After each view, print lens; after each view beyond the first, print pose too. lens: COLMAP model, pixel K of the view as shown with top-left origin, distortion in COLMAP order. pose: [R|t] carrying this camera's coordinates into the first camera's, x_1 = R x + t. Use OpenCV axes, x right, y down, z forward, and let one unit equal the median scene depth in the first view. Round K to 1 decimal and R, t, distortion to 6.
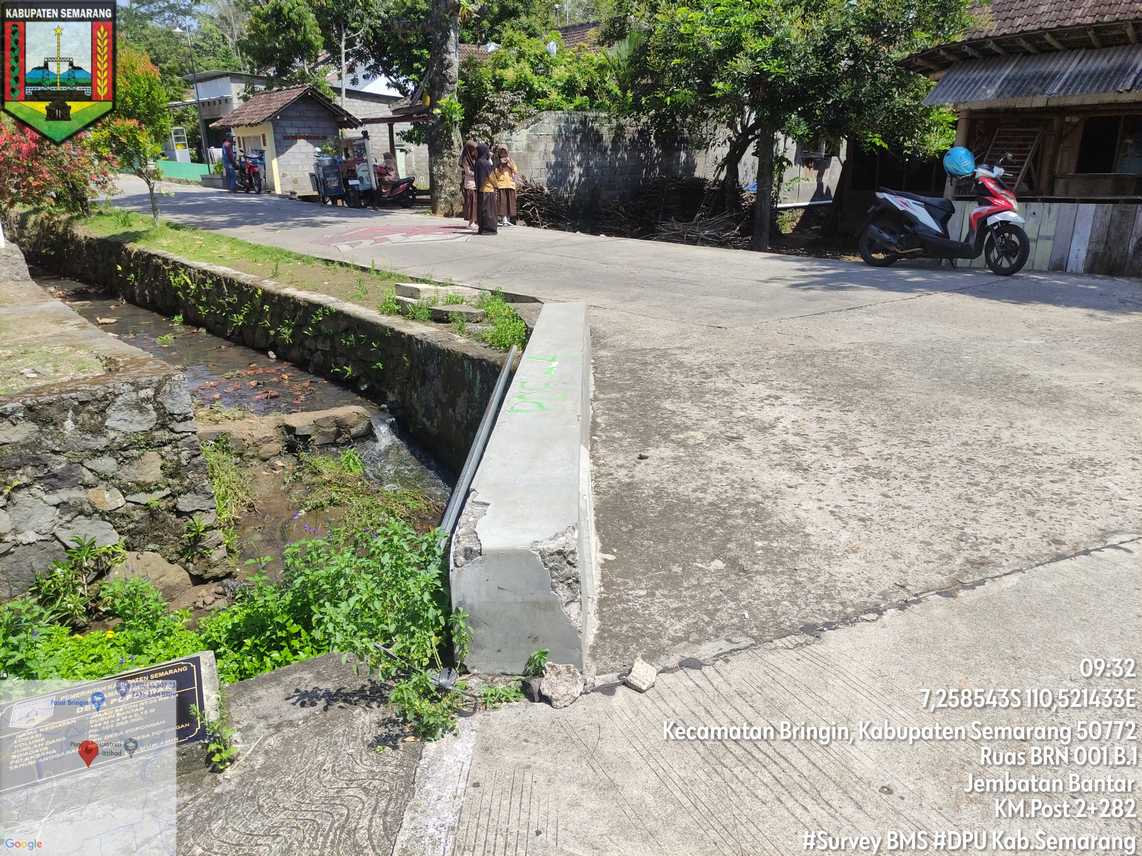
lens RADIAL K [[844.1, 0, 564.3], [0, 844.1, 431.7], [0, 0, 1]] dist [0.052249, -0.057168]
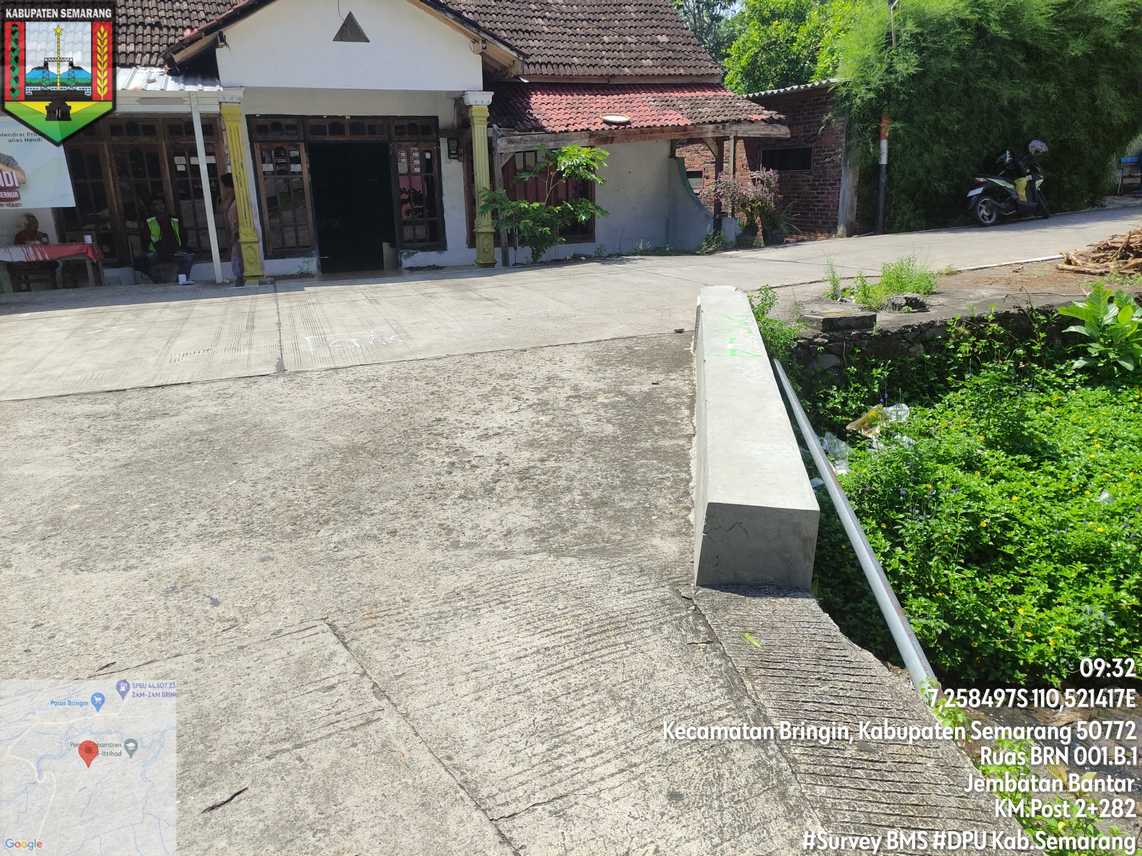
lens RADIAL K [[844.1, 0, 564.4], [0, 844.1, 430.5], [0, 0, 1]] dist [0.052249, -0.057168]
pose [[-0.991924, 0.014168, 0.126037, 0.042552], [0.082915, 0.824422, 0.559869, -0.415254], [-0.095976, 0.565798, -0.818939, 1.333980]]
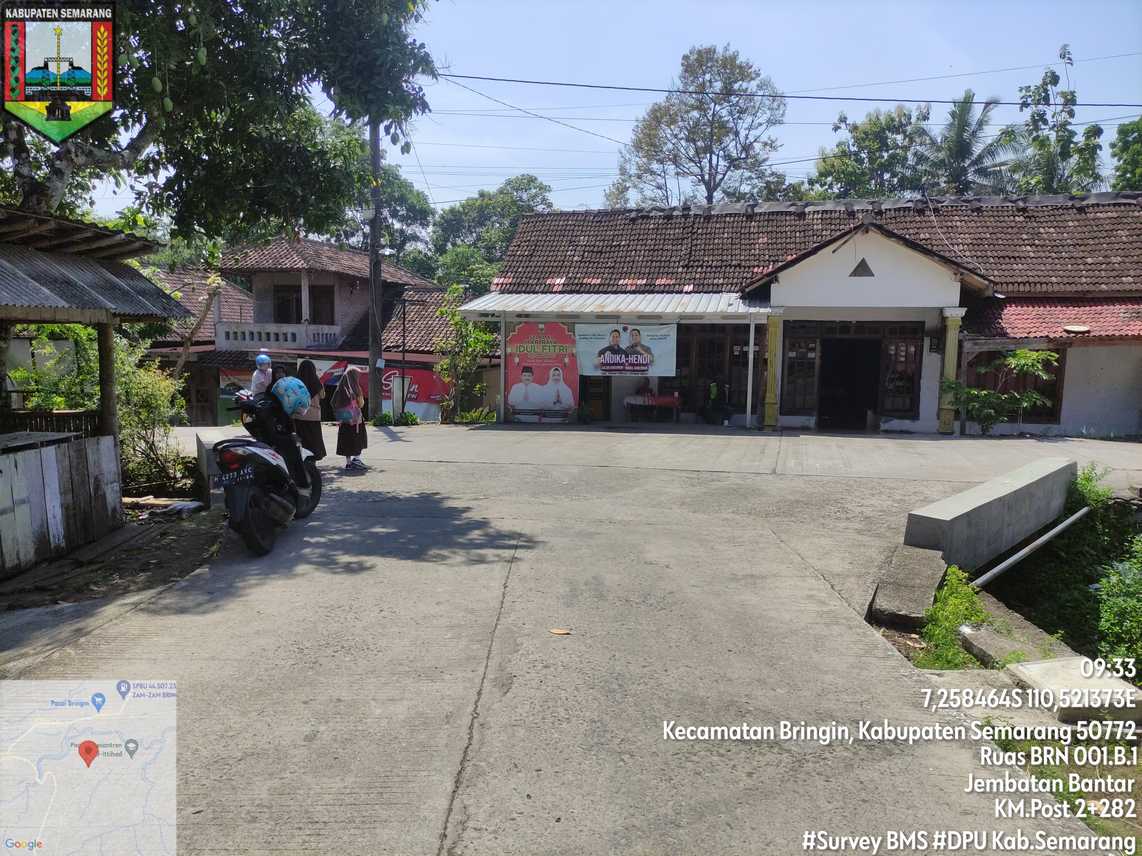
lens RADIAL K [[844.1, 0, 570.1], [0, 844.1, 429.2], [0, 0, 1]] dist [0.052249, -0.057168]
pose [[-0.762327, -0.054021, 0.644934, -0.359289], [0.199722, 0.928237, 0.313827, -0.709884], [-0.615605, 0.368046, -0.696831, 2.053367]]
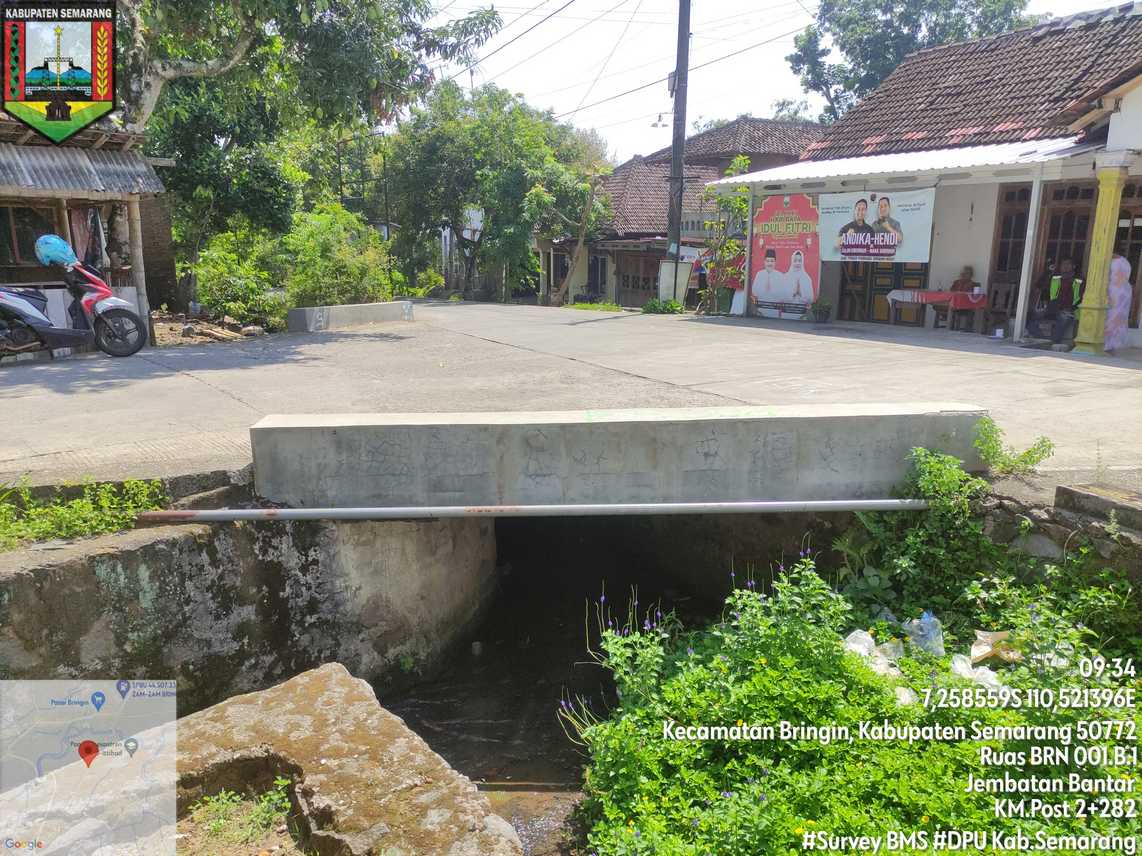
lens RADIAL K [[844.1, 0, 566.9], [0, 844.1, 432.7], [0, 0, 1]] dist [0.052249, -0.057168]
pose [[-0.062193, -0.205482, 0.976683, -0.823756], [0.300241, 0.929398, 0.214652, -0.233317], [-0.951834, 0.306590, 0.003892, 0.735910]]
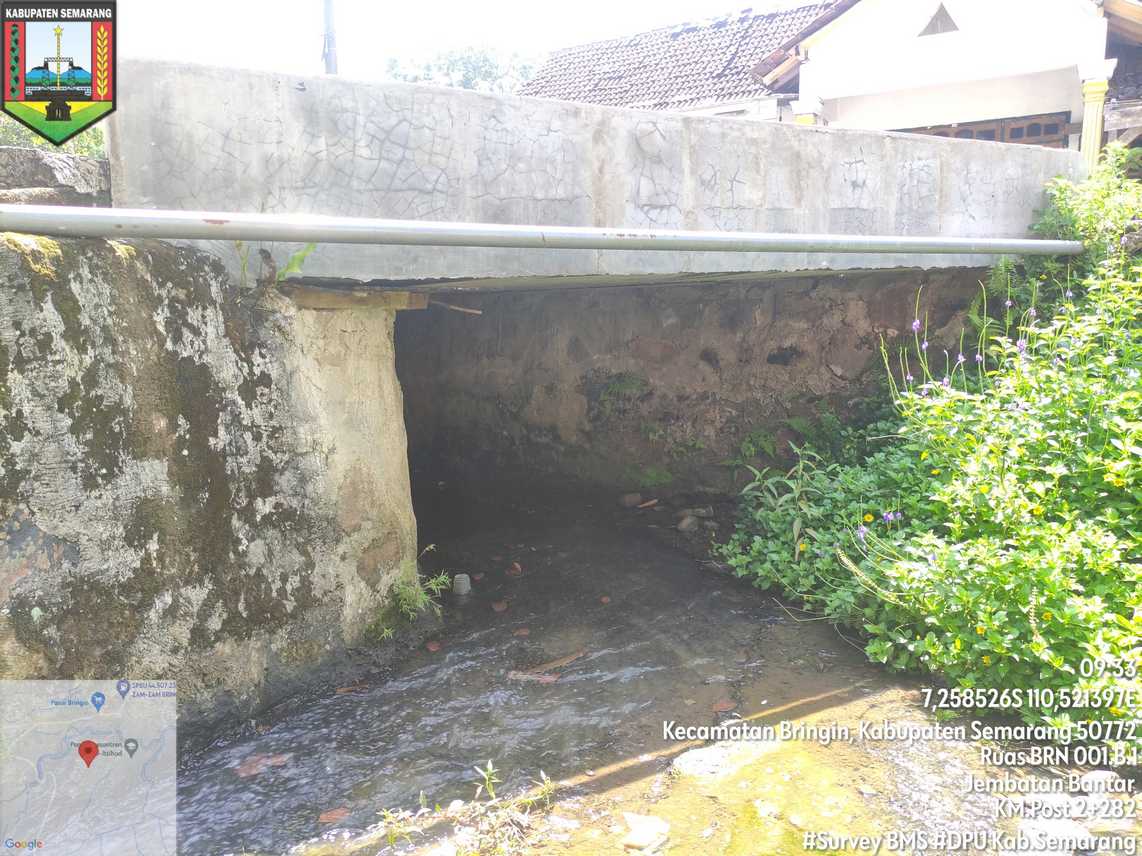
lens RADIAL K [[844.1, 0, 570.1], [0, 844.1, 429.2], [0, 0, 1]] dist [0.052249, -0.057168]
pose [[-0.535701, -0.092376, 0.839340, -0.424365], [0.282430, 0.917148, 0.281198, -0.060542], [-0.795775, 0.387693, -0.465228, 1.089566]]
